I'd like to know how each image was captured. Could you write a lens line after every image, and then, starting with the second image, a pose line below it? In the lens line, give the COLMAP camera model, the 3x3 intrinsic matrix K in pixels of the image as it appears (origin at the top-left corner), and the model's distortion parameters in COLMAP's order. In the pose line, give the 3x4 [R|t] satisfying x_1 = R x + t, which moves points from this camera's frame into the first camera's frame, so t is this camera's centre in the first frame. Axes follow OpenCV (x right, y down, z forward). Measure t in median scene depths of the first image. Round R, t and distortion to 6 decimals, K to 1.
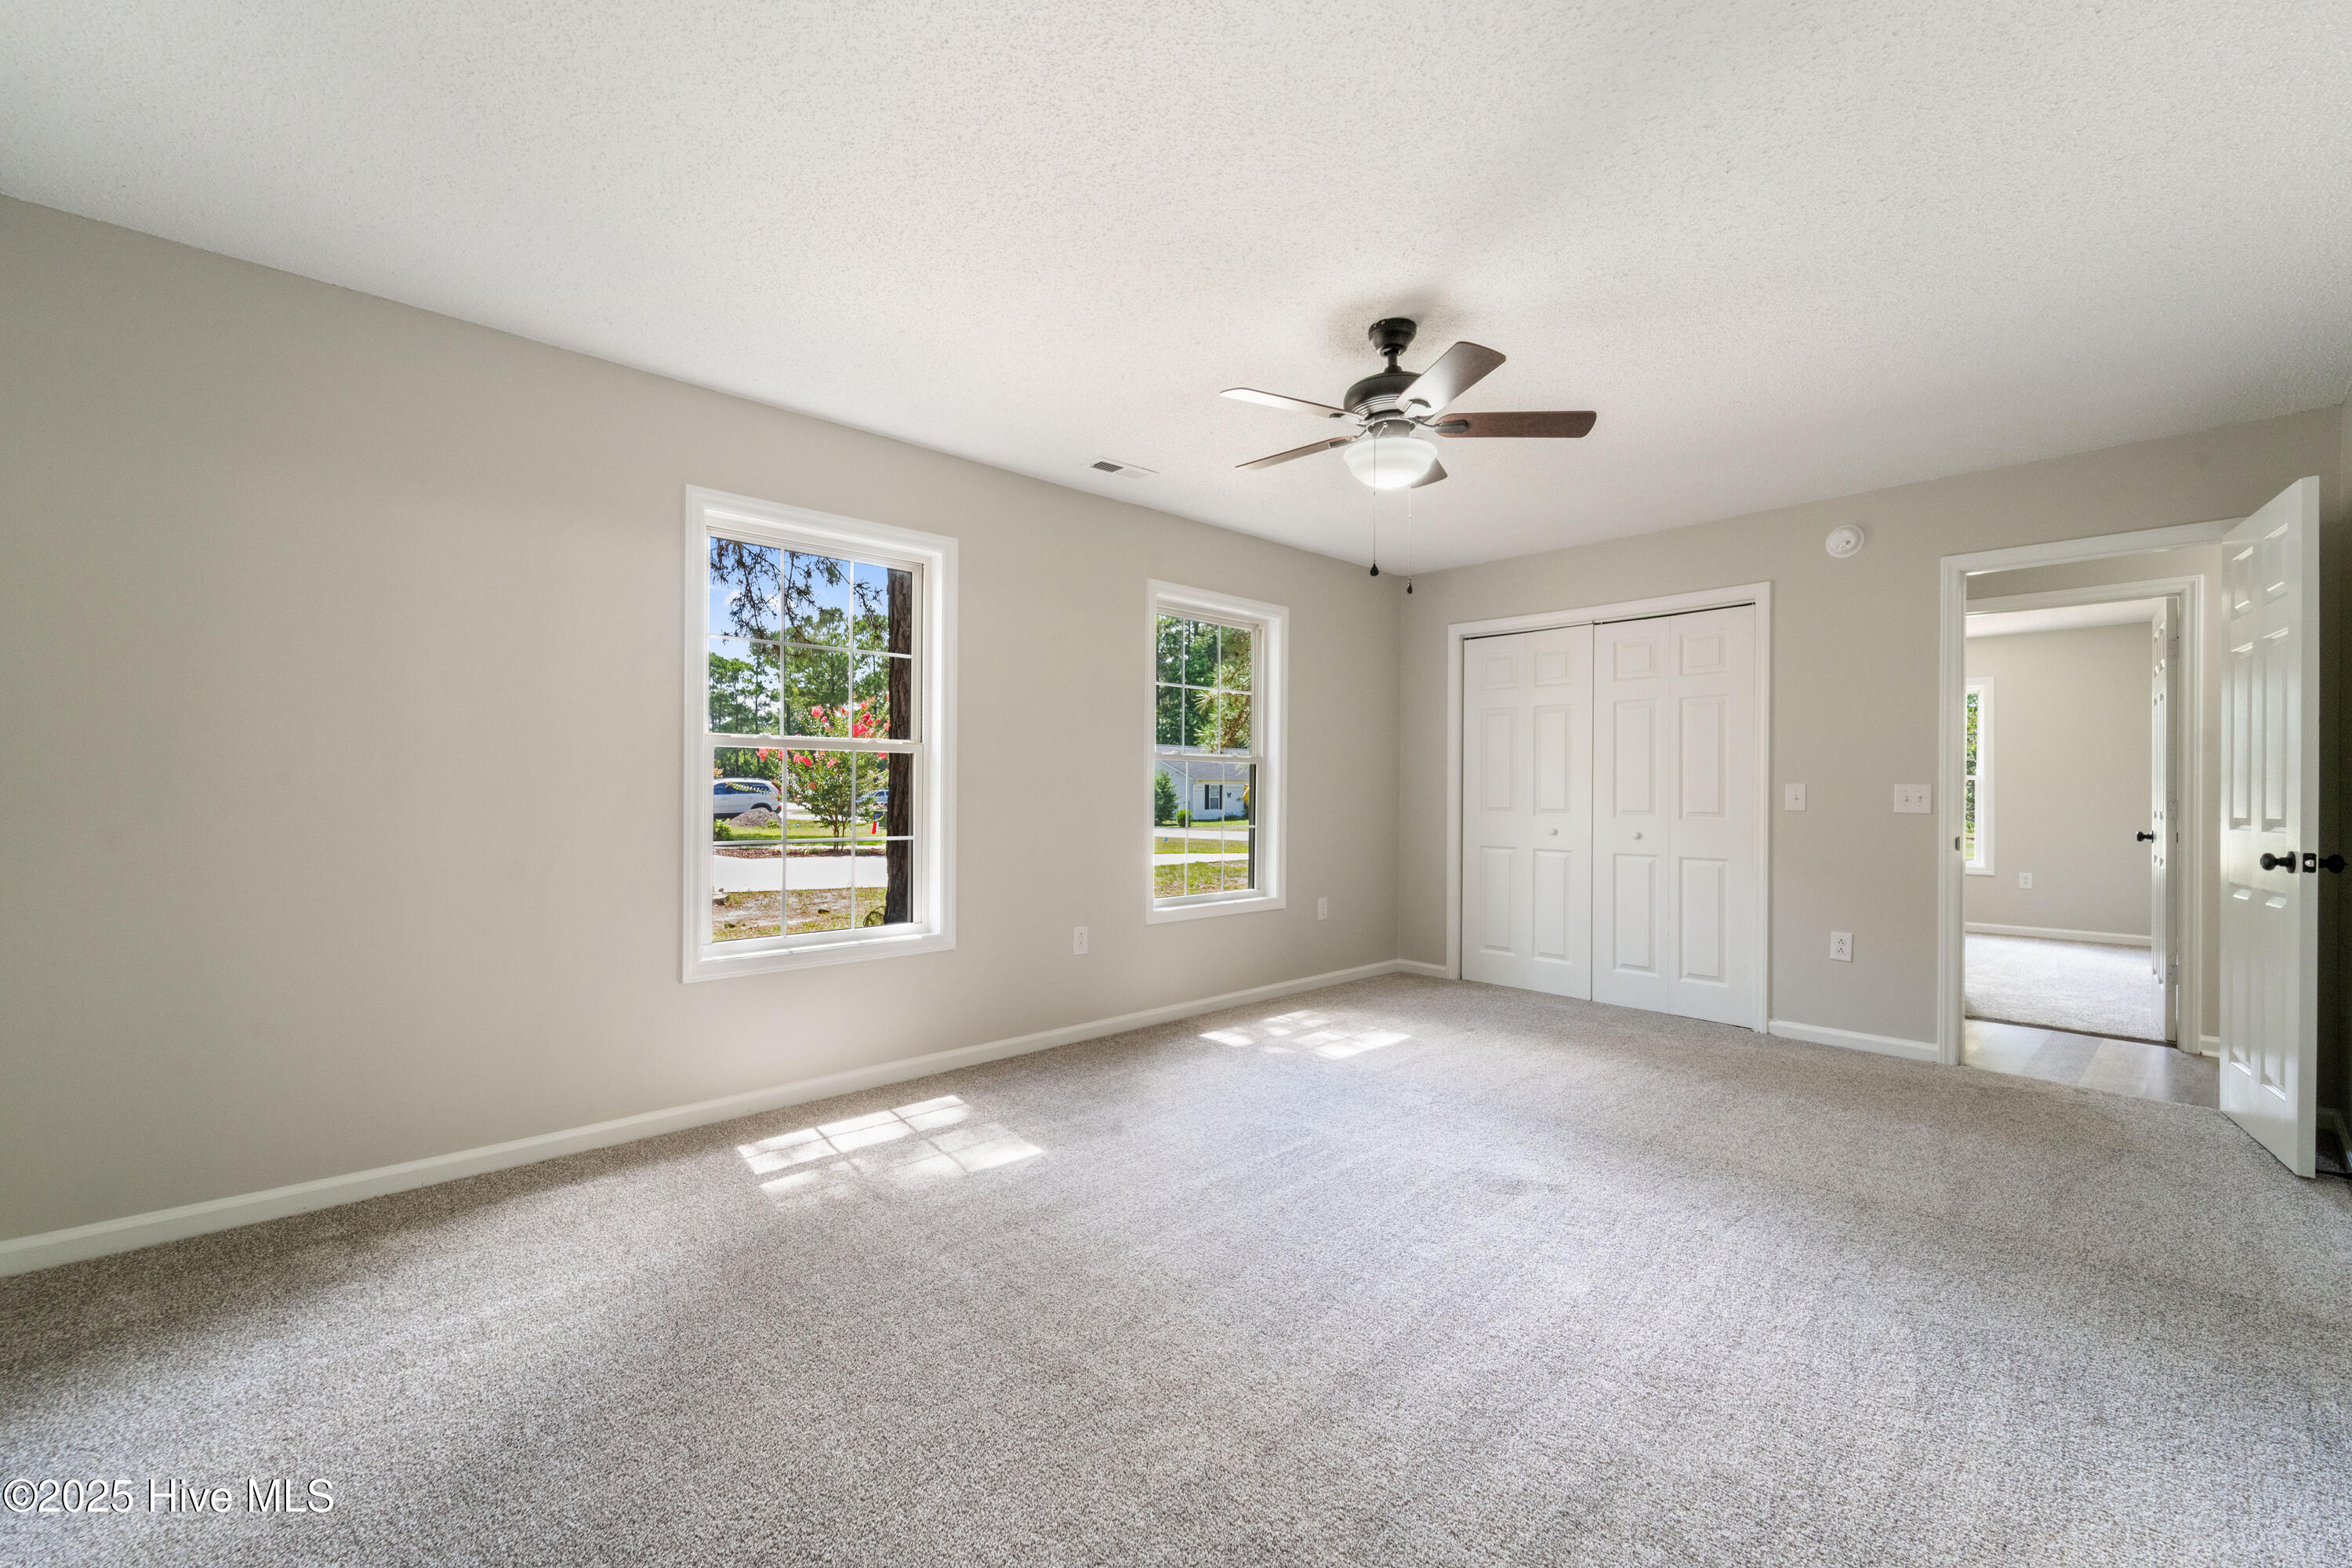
lens RADIAL K [[953.7, 0, 1165.2], [0, 953.7, 772.8], [0, 0, 1]] dist [-0.000062, -0.000413]
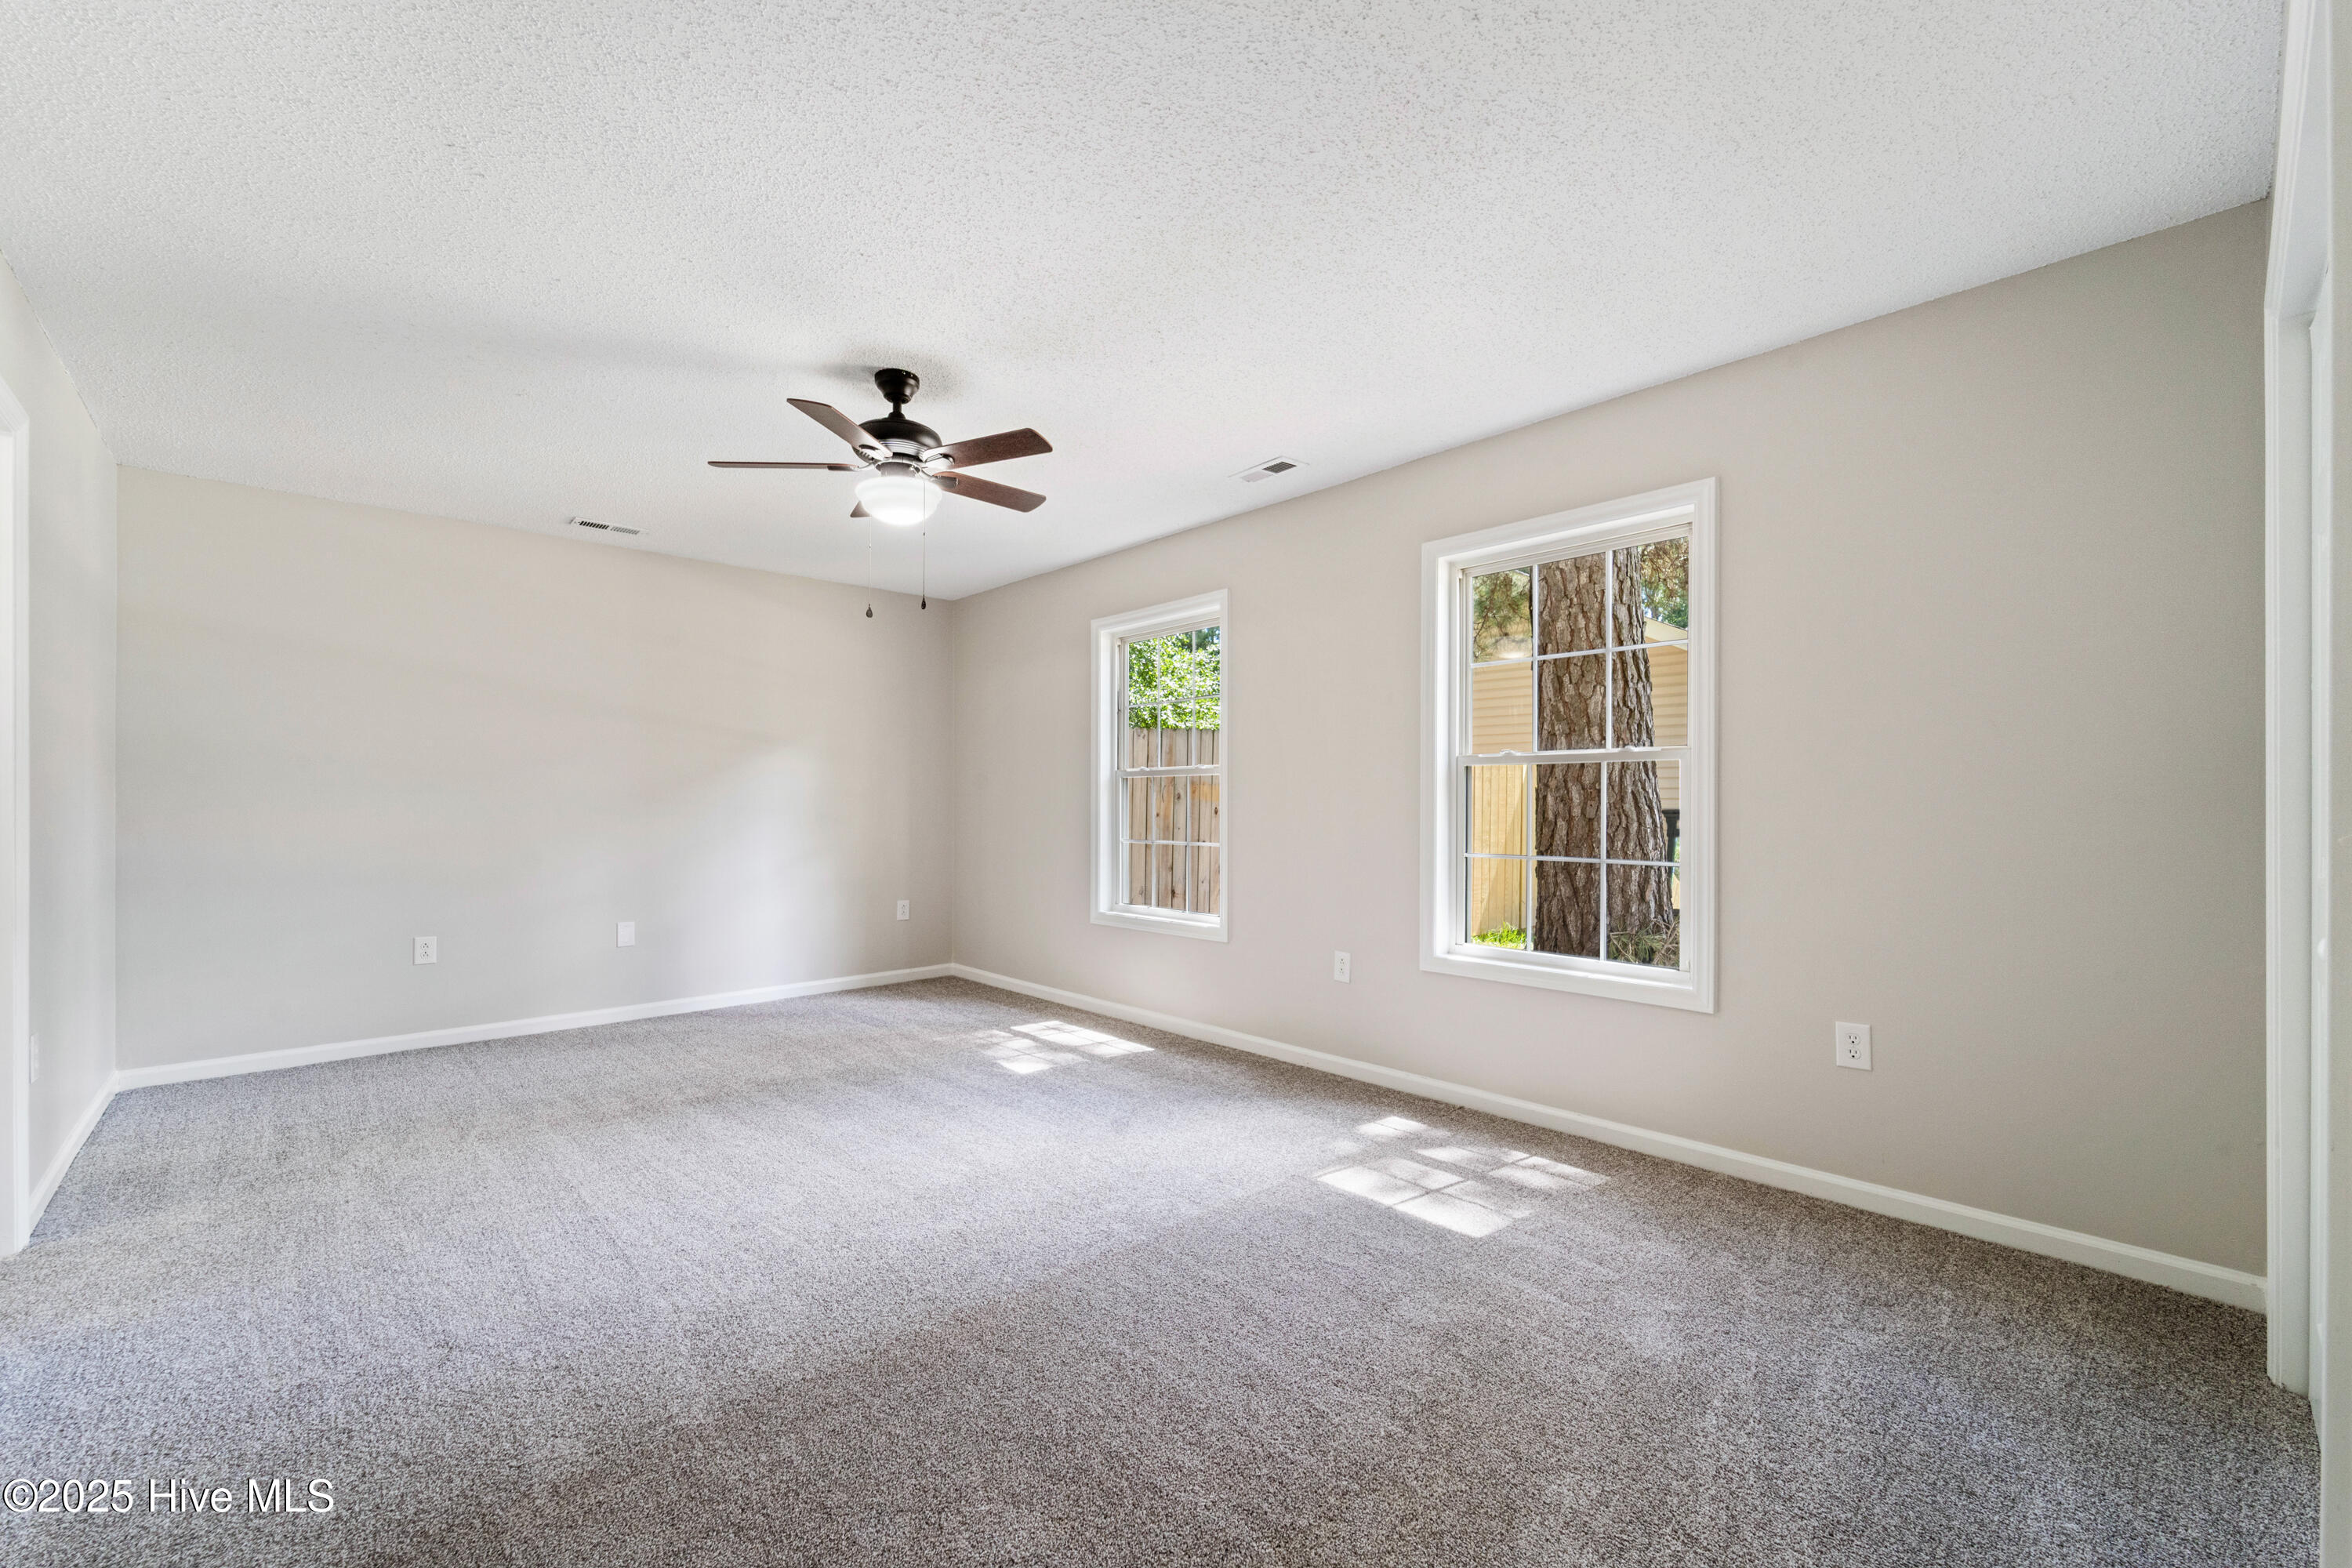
lens RADIAL K [[964.7, 0, 1180.9], [0, 964.7, 796.7], [0, 0, 1]] dist [0.000203, -0.000136]
pose [[0.001347, -0.007875, -0.999968, 0.873483], [0.025953, 0.999632, -0.007837, 0.013326], [0.999662, -0.025941, 0.001551, 0.863639]]
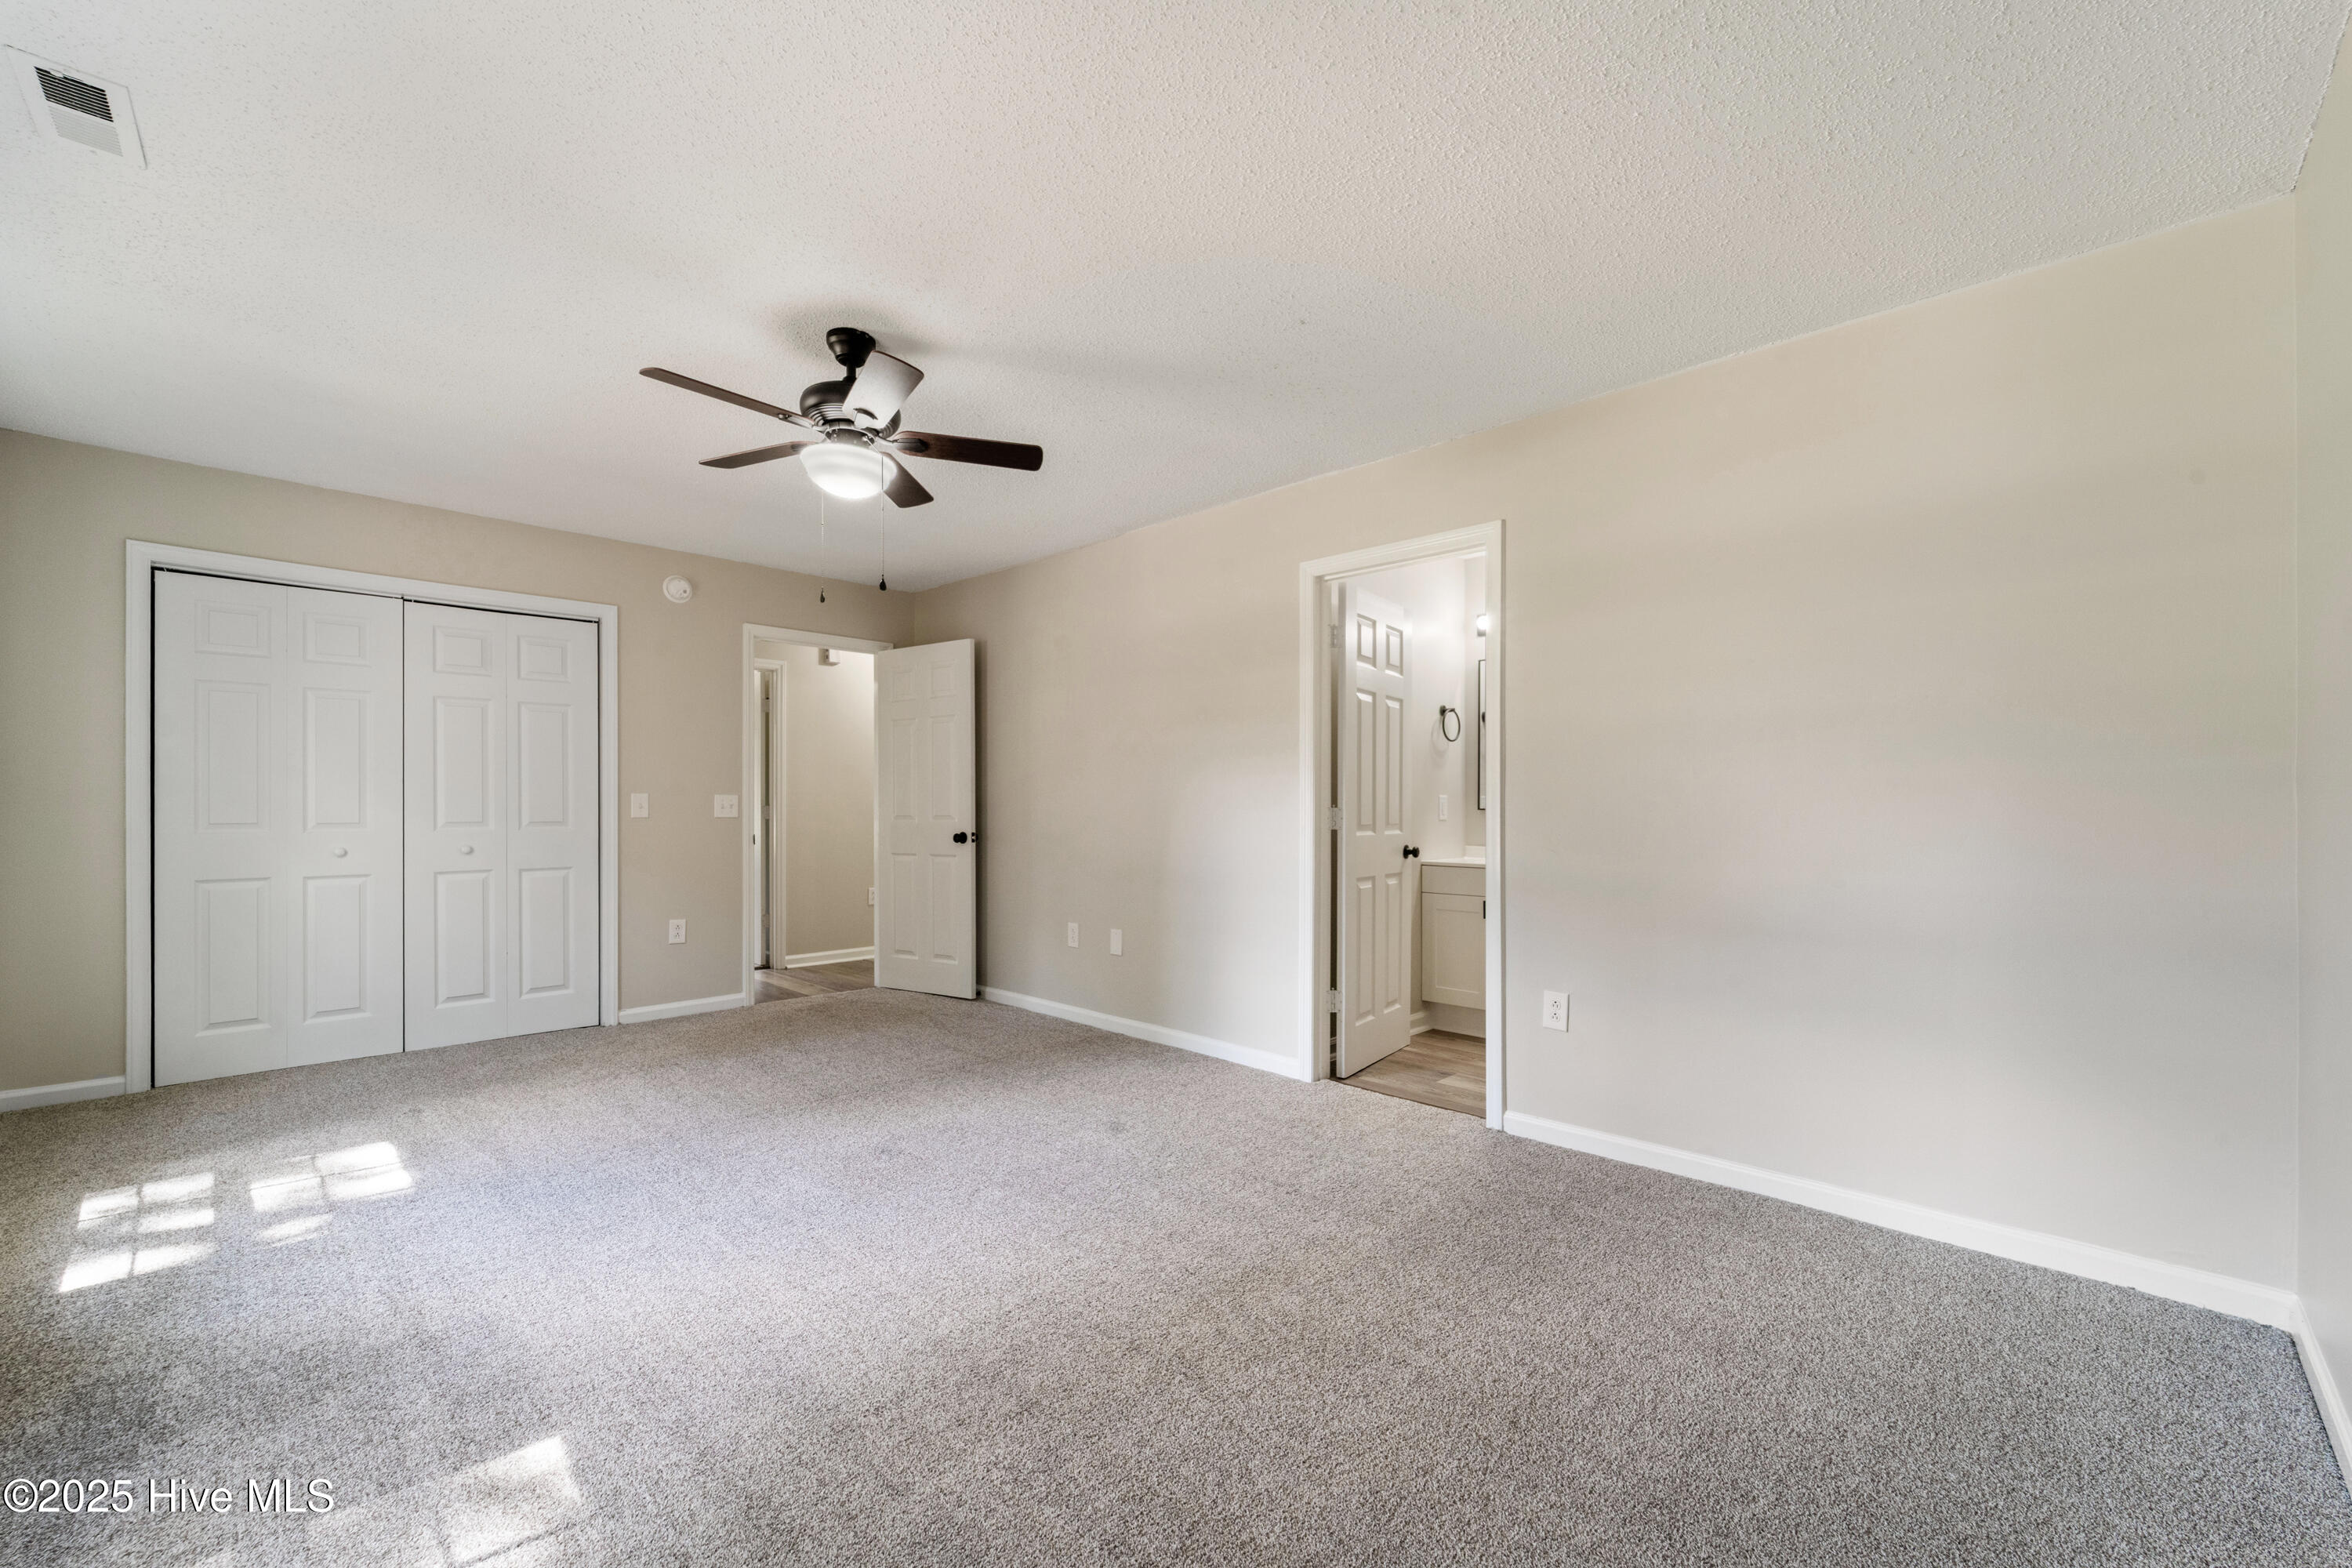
lens RADIAL K [[944.7, 0, 1144.5], [0, 944.7, 790.6], [0, 0, 1]] dist [0.000304, -0.000023]
pose [[-0.029049, 0.008702, 0.999540, -0.496761], [-0.021296, 0.999730, -0.009323, 0.005676], [-0.999351, -0.021557, -0.028856, 0.471456]]
